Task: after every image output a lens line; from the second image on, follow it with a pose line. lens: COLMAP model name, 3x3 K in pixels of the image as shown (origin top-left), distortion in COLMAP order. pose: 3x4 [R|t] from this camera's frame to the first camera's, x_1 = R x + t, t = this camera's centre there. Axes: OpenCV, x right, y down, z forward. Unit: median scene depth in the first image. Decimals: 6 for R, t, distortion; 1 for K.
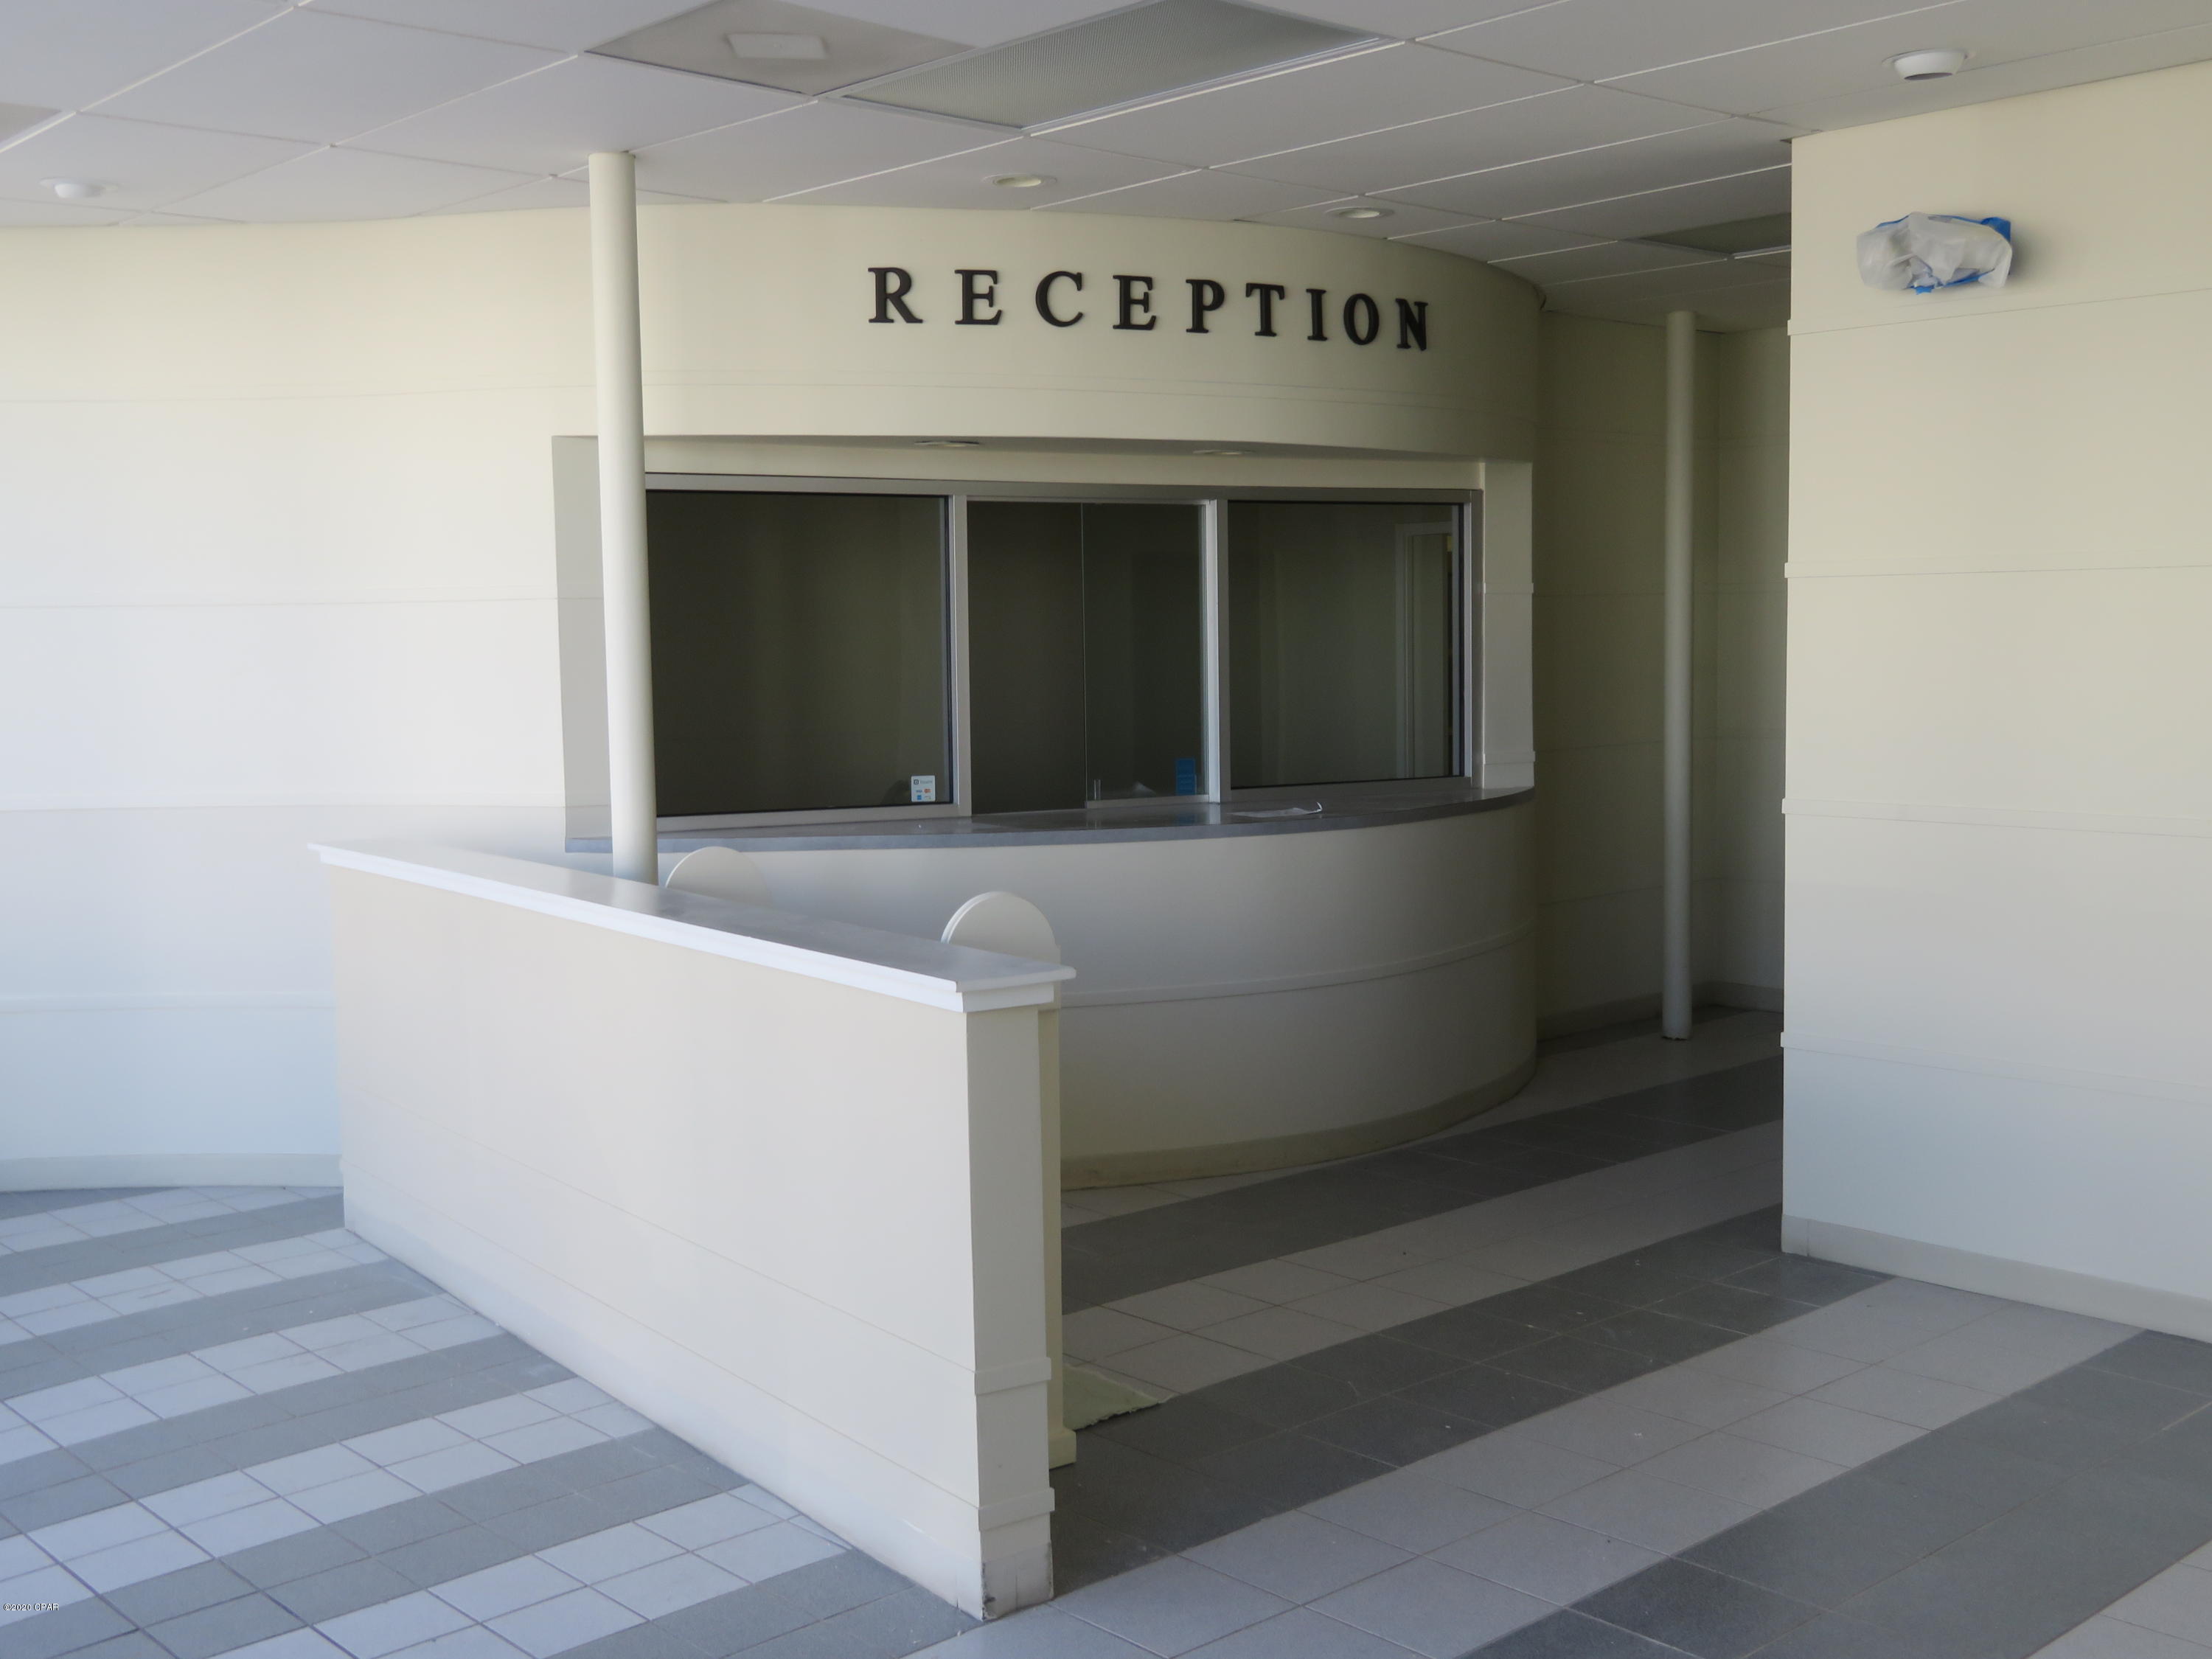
lens RADIAL K [[2296.9, 0, 1105.4], [0, 2296.9, 870.3], [0, 0, 1]] dist [-0.011554, -0.007682]
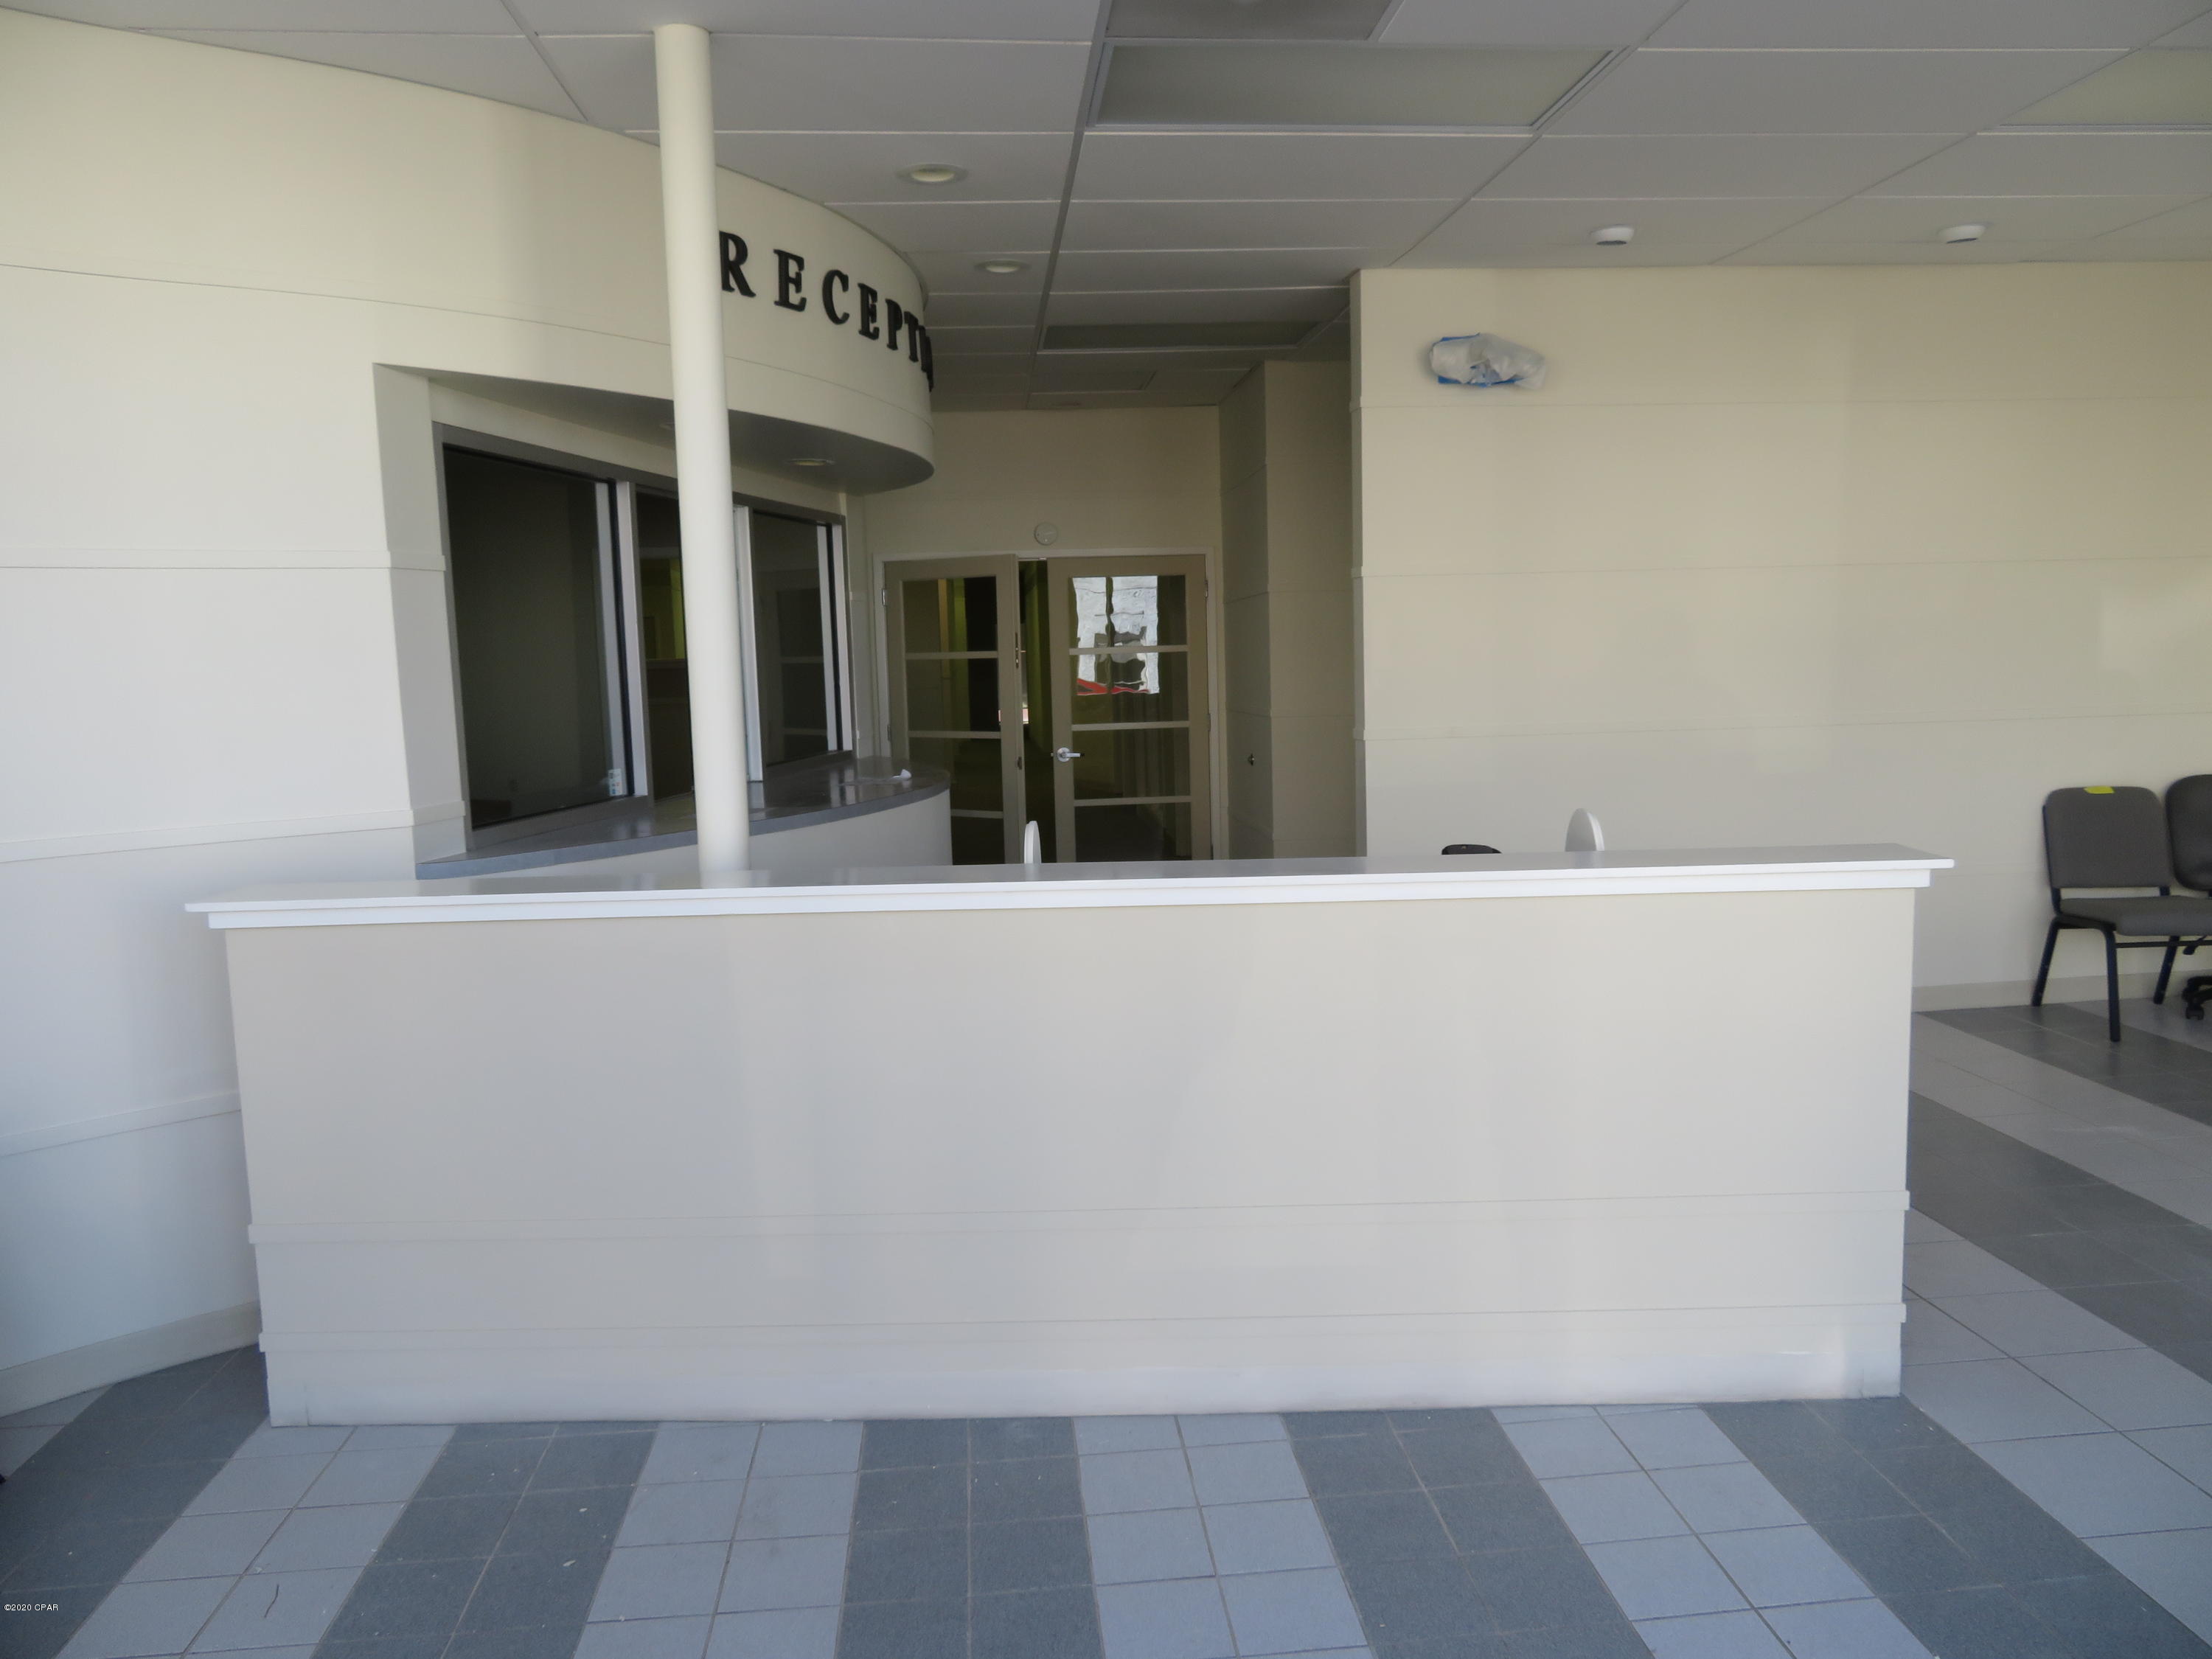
lens RADIAL K [[1601.1, 0, 1106.0], [0, 1601.1, 829.5], [0, 0, 1]] dist [0.021275, 0.001515]
pose [[0.602803, -0.095218, 0.792188, -0.560522], [0.103546, 0.993793, 0.040659, -0.025097], [-0.791143, 0.057518, 0.608921, 0.480018]]
